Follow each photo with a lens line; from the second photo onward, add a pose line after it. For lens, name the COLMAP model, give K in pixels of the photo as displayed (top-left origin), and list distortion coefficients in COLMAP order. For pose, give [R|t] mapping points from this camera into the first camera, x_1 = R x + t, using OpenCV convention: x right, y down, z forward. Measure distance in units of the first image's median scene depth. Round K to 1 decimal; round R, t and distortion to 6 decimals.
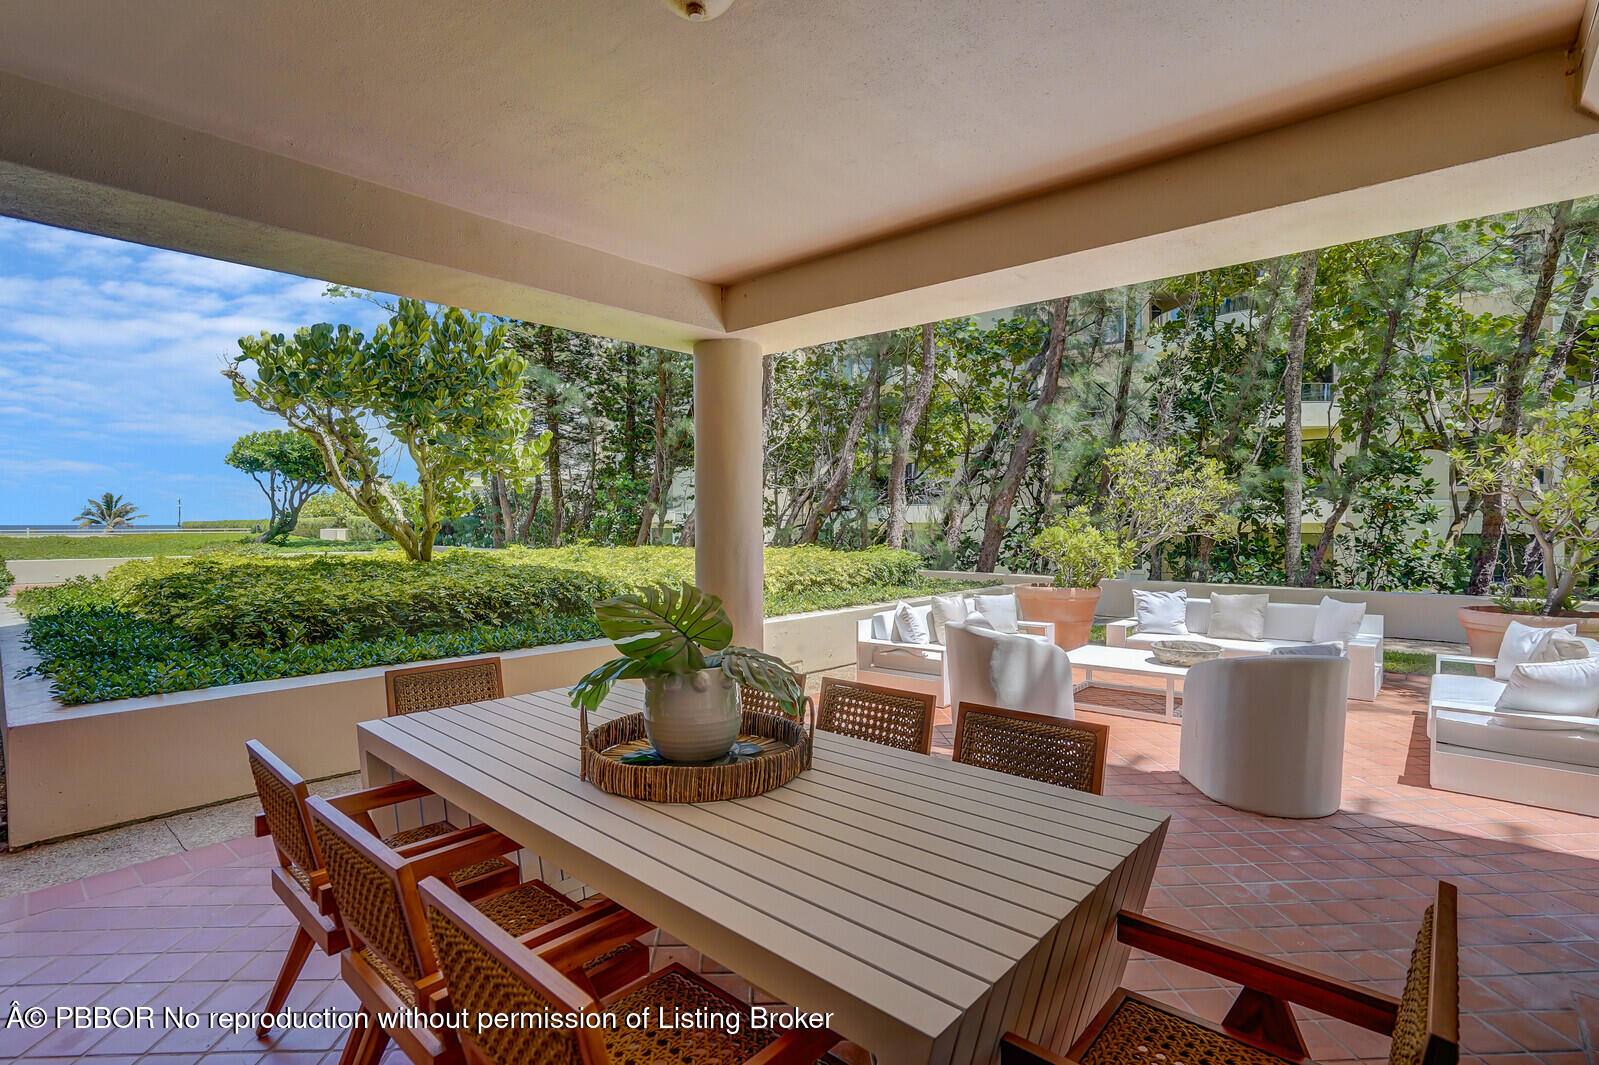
lens RADIAL K [[763.8, 0, 791.7], [0, 763.8, 521.9], [0, 0, 1]] dist [-0.057095, 0.019451]
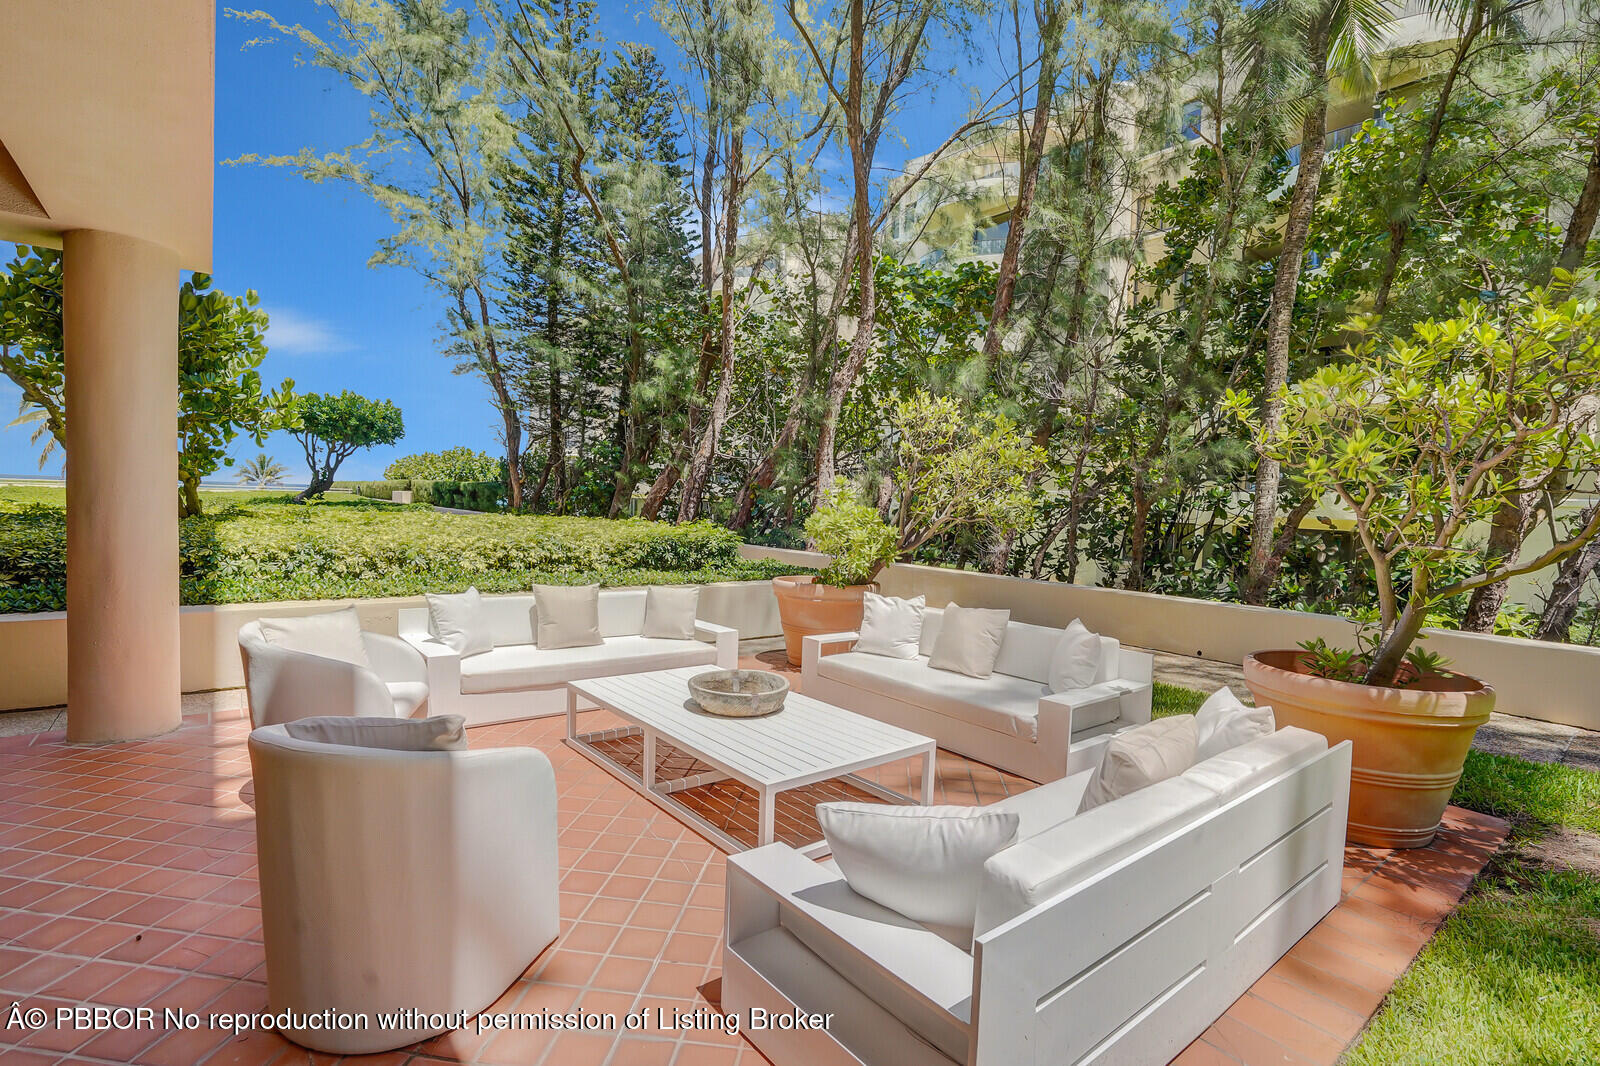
lens RADIAL K [[764.3, 0, 792.2], [0, 764.3, 522.4], [0, 0, 1]] dist [-0.057095, 0.019451]
pose [[0.983880, 0.044148, -0.173295, 0.162638], [-0.039996, 0.998825, 0.027378, 0.002404], [0.174300, -0.020005, 0.984489, 0.086019]]
